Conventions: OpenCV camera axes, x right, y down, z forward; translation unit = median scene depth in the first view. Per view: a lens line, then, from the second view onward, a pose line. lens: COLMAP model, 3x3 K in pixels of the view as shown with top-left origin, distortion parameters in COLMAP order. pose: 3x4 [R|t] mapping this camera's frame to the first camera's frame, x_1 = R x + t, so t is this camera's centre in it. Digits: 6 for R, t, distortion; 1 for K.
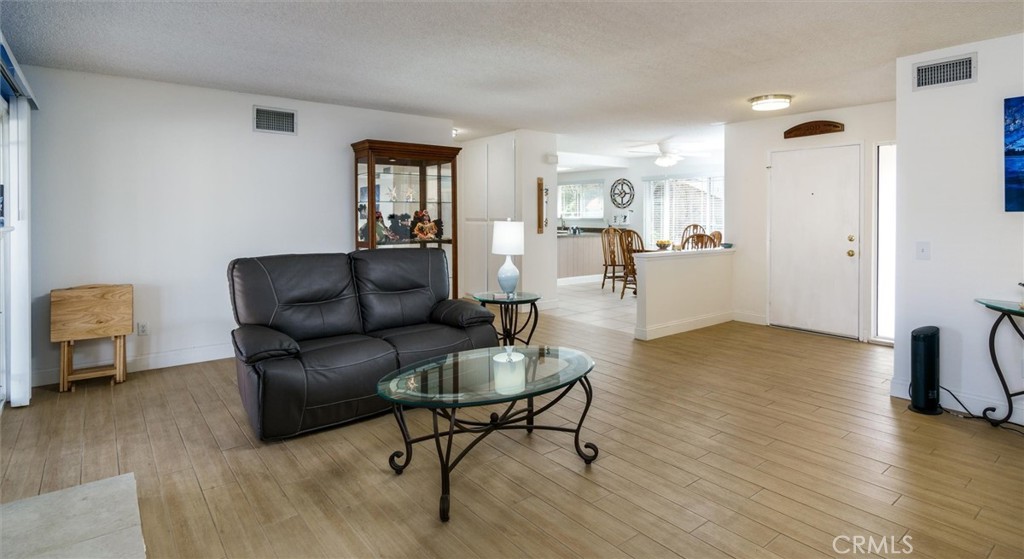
lens RADIAL K [[520.1, 0, 512.8], [0, 520.1, 206.9], [0, 0, 1]] dist [-0.000602, 0.000152]
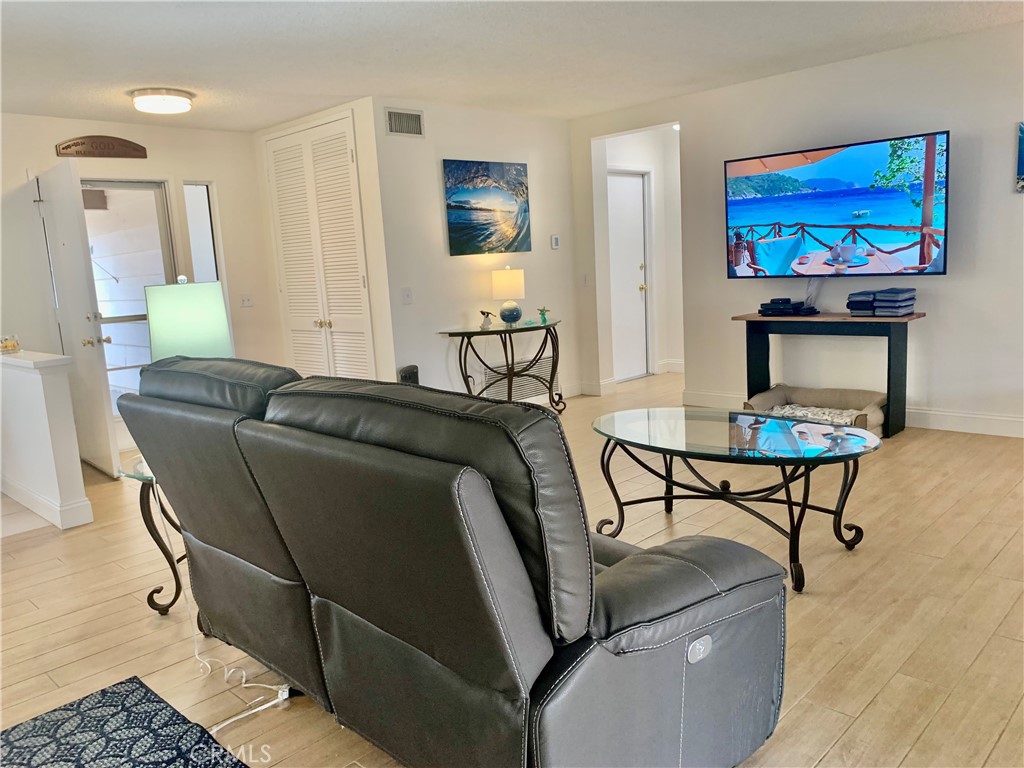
lens RADIAL K [[776.4, 0, 512.0], [0, 776.4, 384.0], [0, 0, 1]] dist [0.036989, -0.004645]
pose [[-0.125596, -0.150242, 0.980639, -0.890916], [0.047511, 0.986421, 0.157213, 0.025409], [-0.990943, 0.066336, -0.116753, 1.091434]]
